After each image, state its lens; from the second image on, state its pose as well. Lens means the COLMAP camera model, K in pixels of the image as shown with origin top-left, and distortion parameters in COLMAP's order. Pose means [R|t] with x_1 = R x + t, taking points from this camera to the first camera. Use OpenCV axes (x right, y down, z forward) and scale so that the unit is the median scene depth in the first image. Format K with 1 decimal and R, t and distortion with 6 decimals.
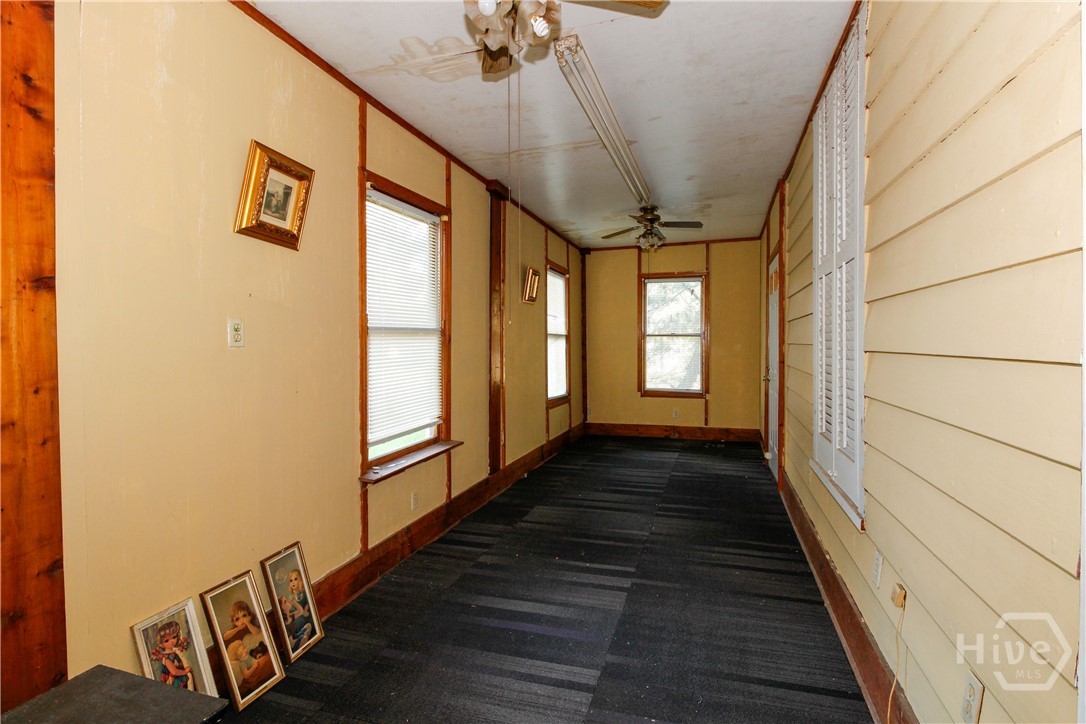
lens RADIAL K [[518.6, 0, 545.3], [0, 518.6, 352.9], [0, 0, 1]] dist [-0.003558, -0.000697]
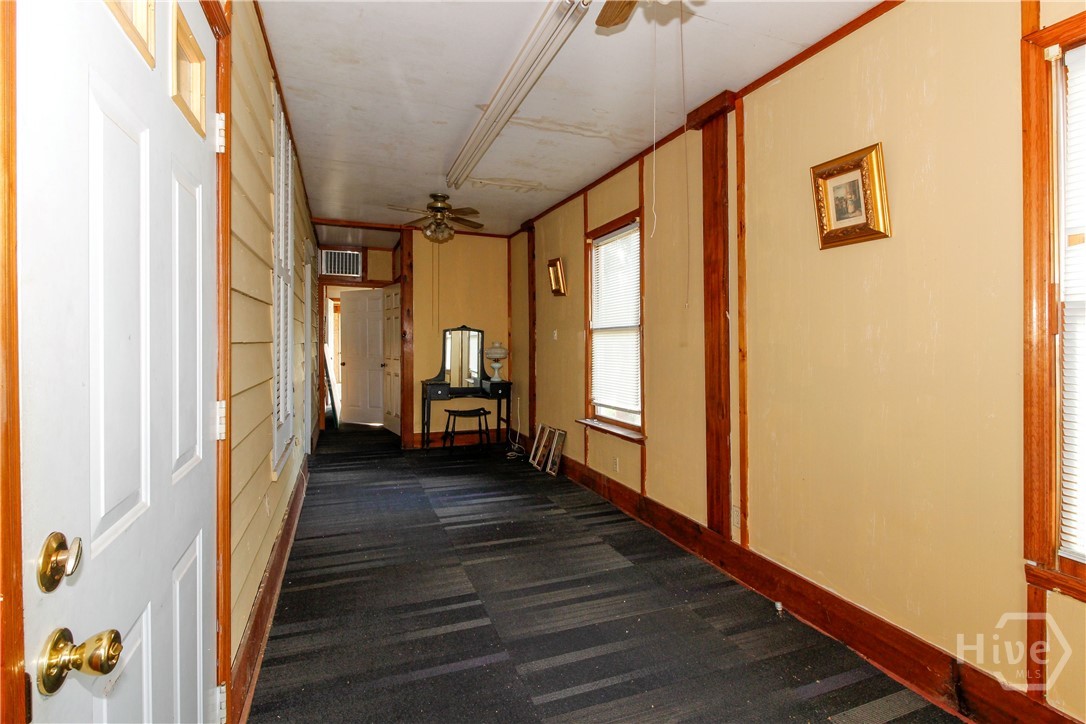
lens RADIAL K [[518.6, 0, 542.1], [0, 518.6, 340.1], [0, 0, 1]] dist [-0.003558, -0.000697]
pose [[-0.779960, 0.006522, -0.625796, 0.675469], [-0.005505, 0.999836, 0.017281, -0.037893], [0.625805, 0.016923, -0.779796, 1.872046]]
